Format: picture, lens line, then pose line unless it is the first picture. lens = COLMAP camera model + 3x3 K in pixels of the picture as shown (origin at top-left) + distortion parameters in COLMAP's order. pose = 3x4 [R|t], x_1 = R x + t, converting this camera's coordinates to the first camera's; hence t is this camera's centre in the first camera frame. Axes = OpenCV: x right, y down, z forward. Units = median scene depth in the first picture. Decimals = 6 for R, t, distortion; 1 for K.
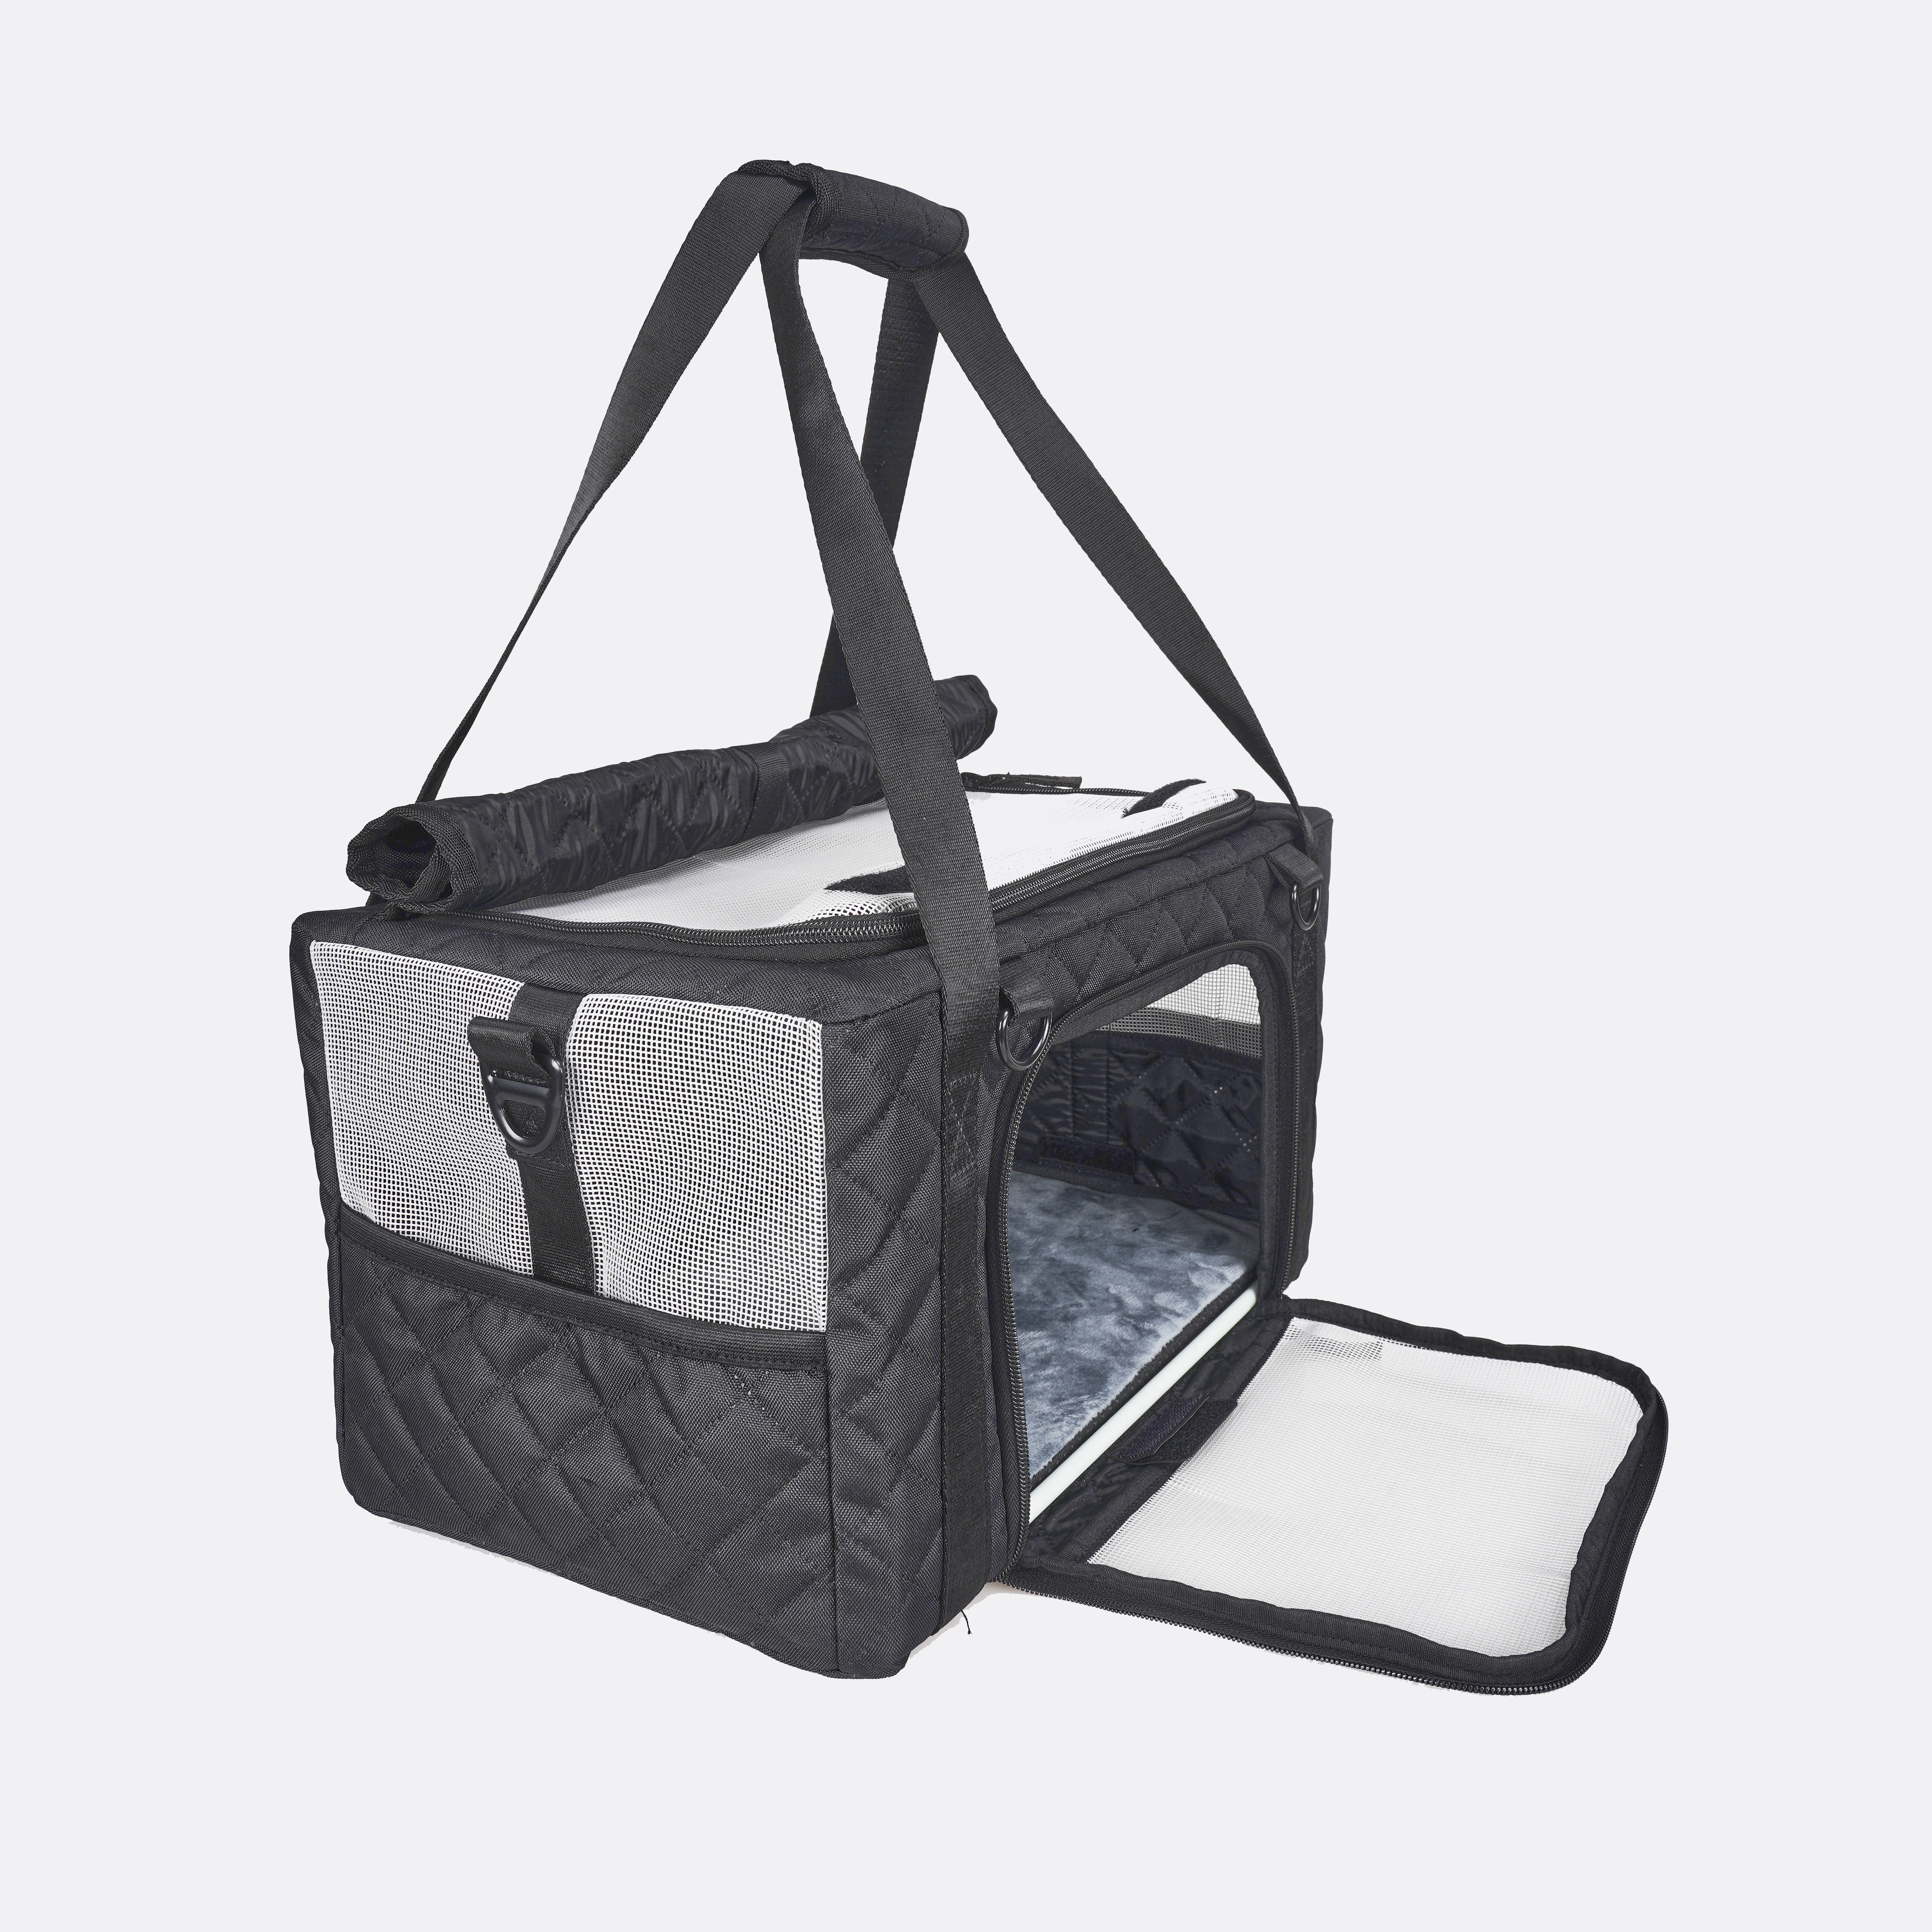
lens RADIAL K [[1902.7, 0, 950.0], [0, 1902.7, 962.4], [0, 0, 1]] dist [-0.111229, 0.000000]
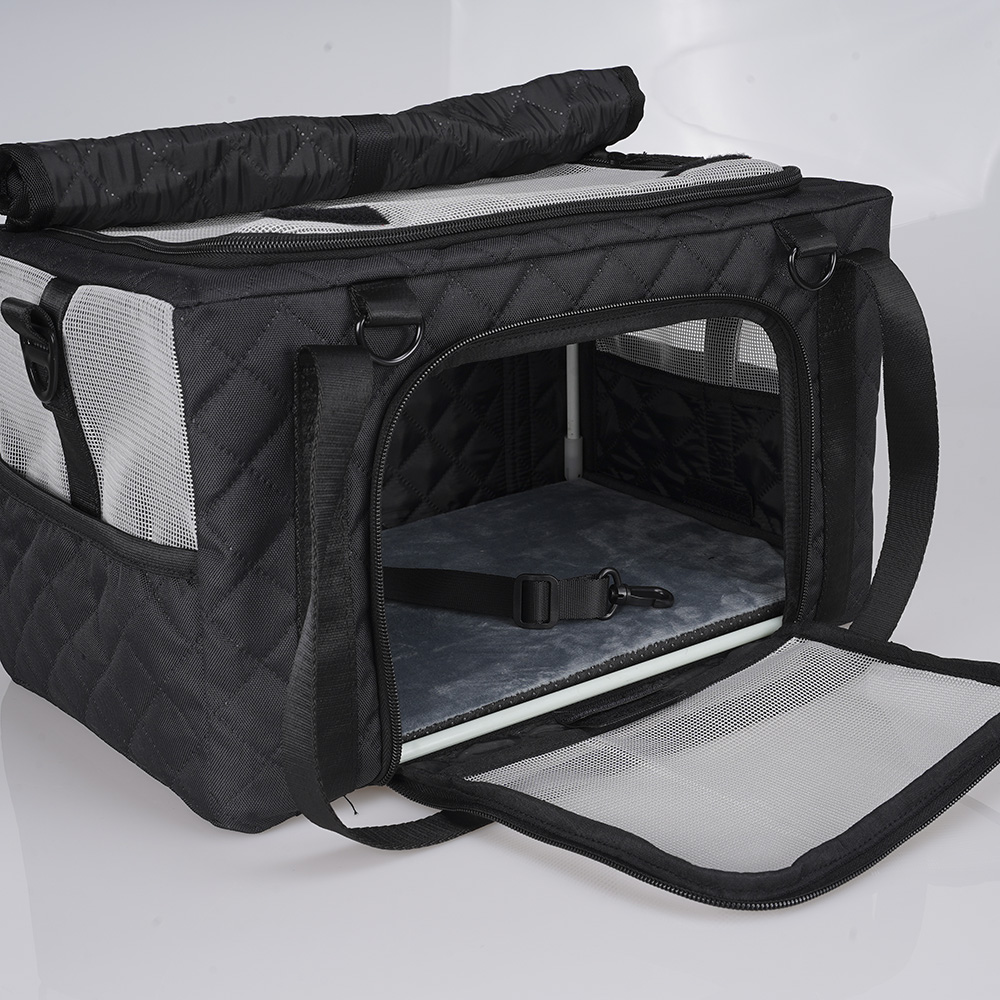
lens RADIAL K [[1784.2, 0, 493.9], [0, 1784.2, 492.2], [0, 0, 1]] dist [0.026332, 0.000000]
pose [[0.926487, 0.096690, -0.363694, 0.540860], [-0.074023, 0.994372, 0.075791, 0.043751], [0.368975, -0.043297, 0.928430, -0.068889]]
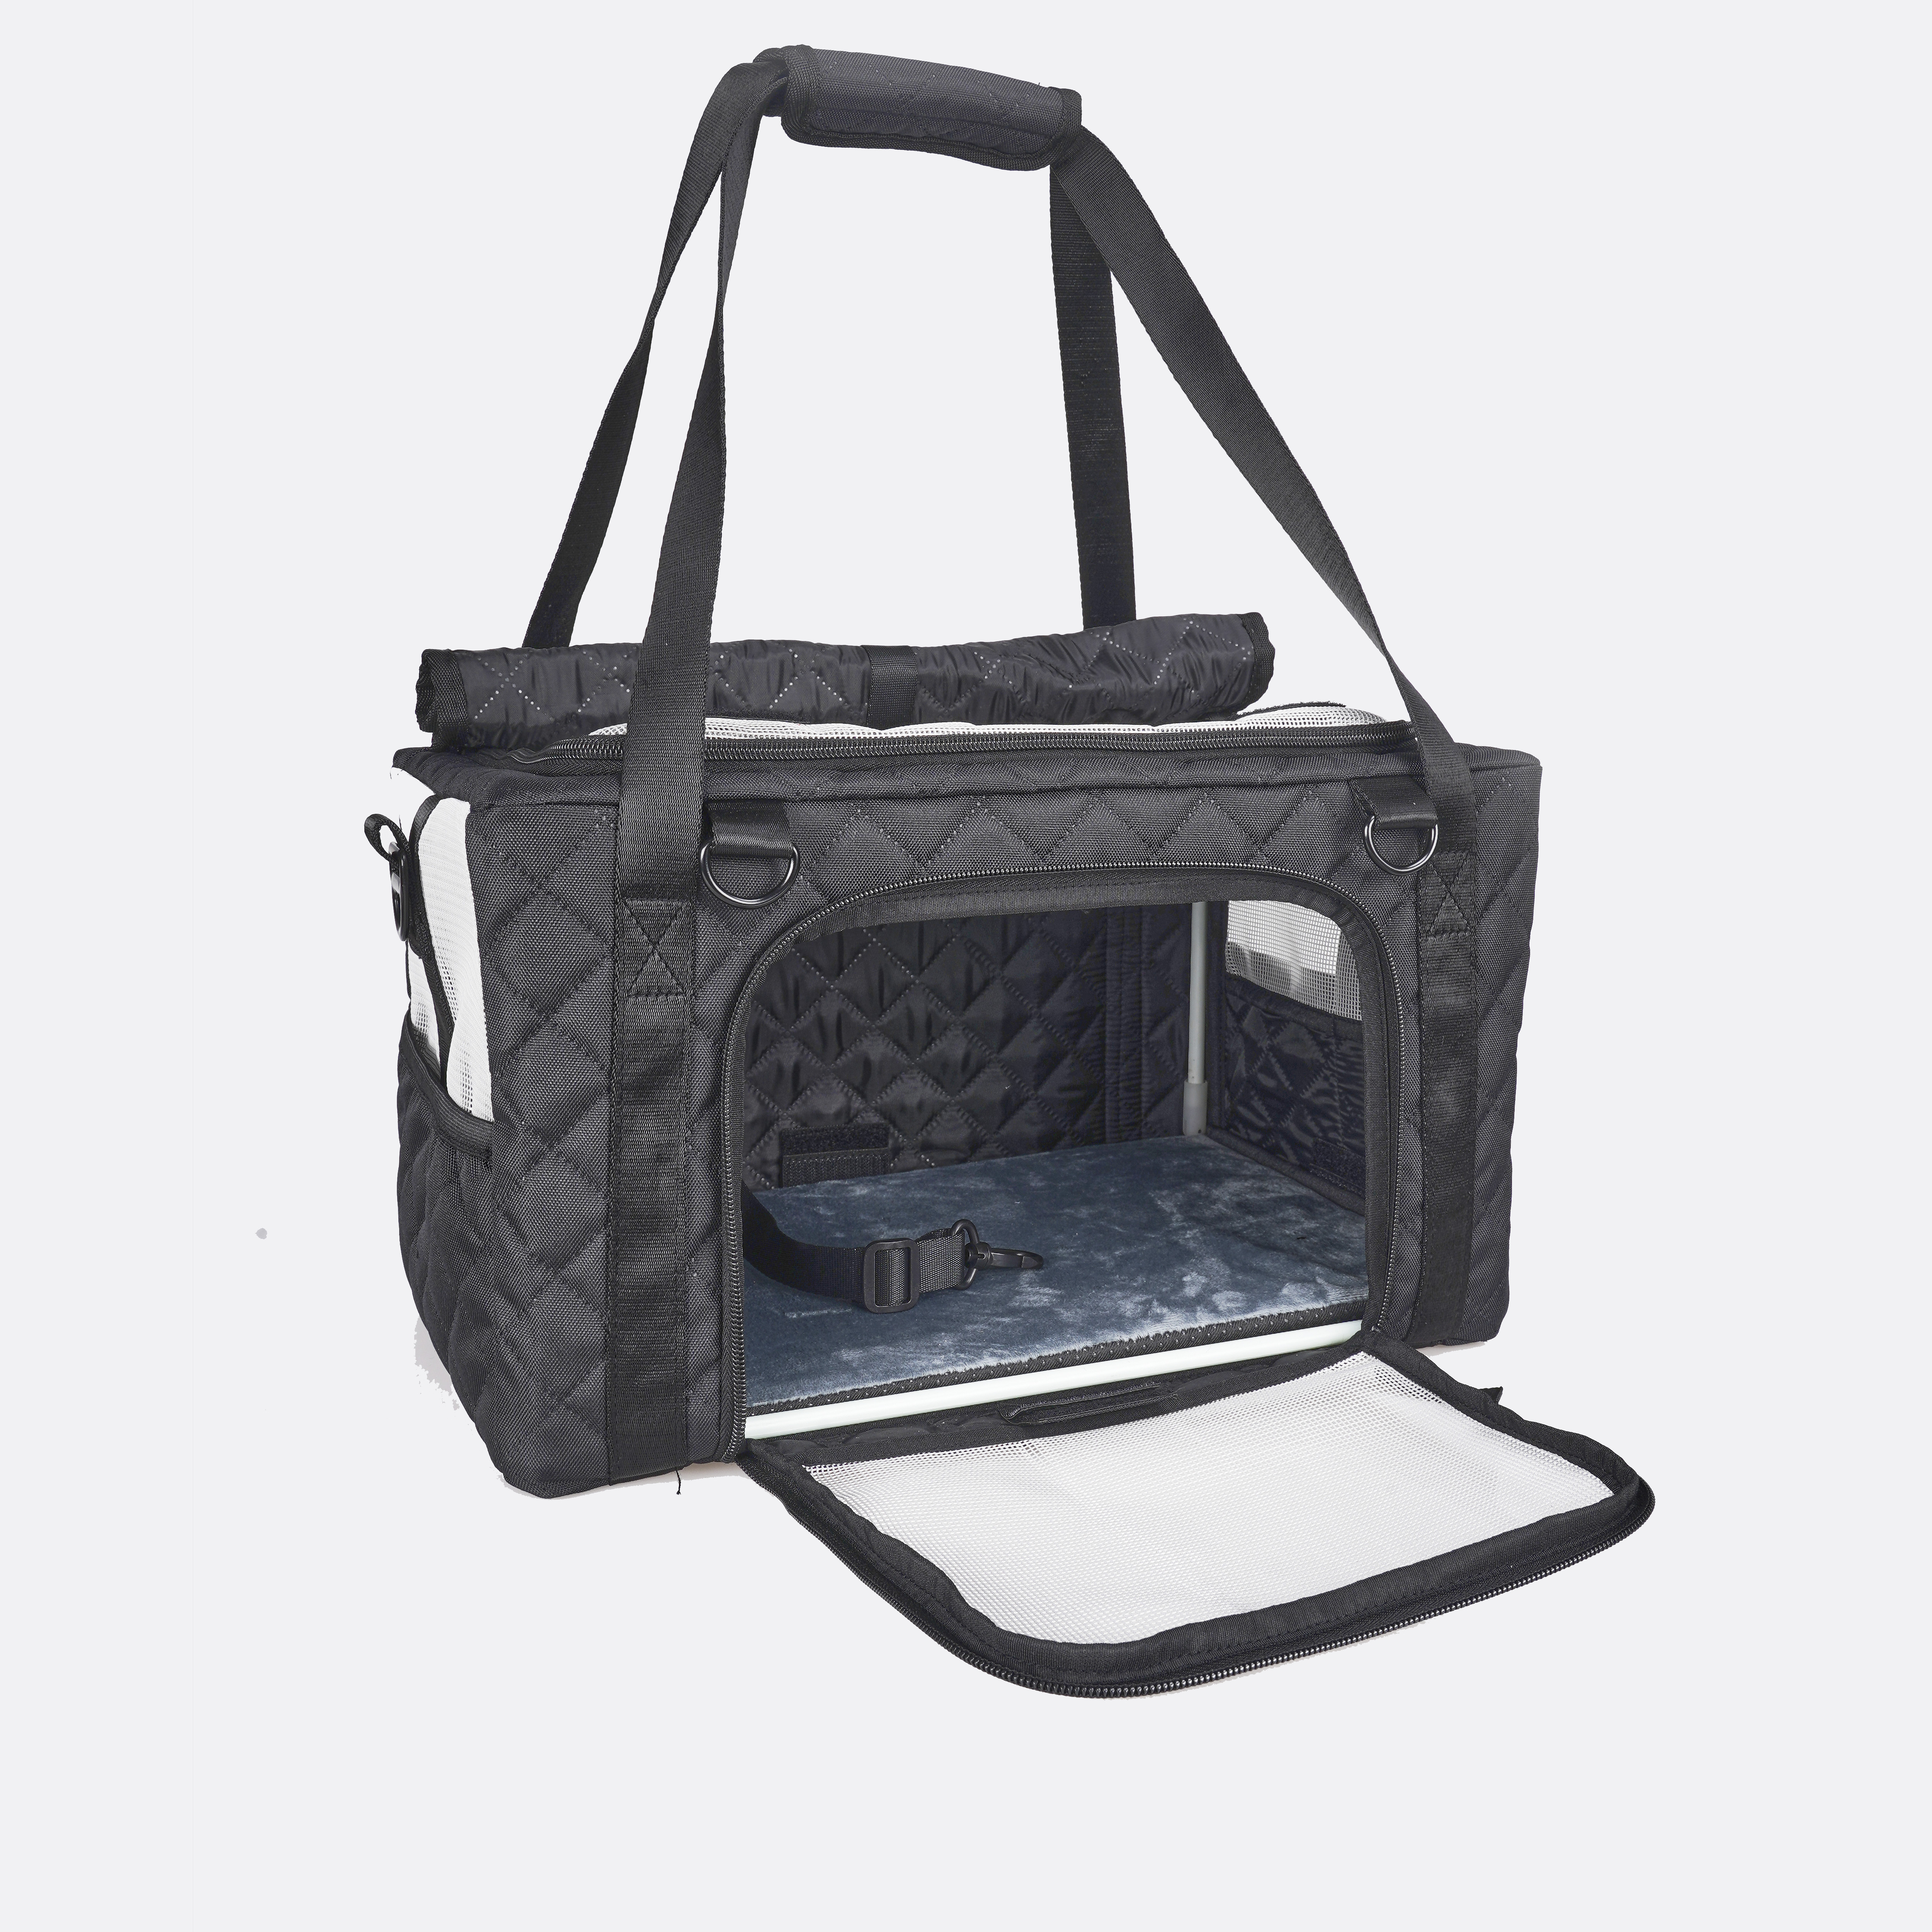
lens RADIAL K [[1937.5, 0, 932.4], [0, 1937.5, 962.7], [0, 0, 1]] dist [-0.077190, 0.000000]
pose [[0.789906, 0.110560, -0.603179, 0.716083], [-0.151483, 0.988310, -0.017225, 0.084907], [0.594224, 0.104978, 0.797420, 0.273112]]
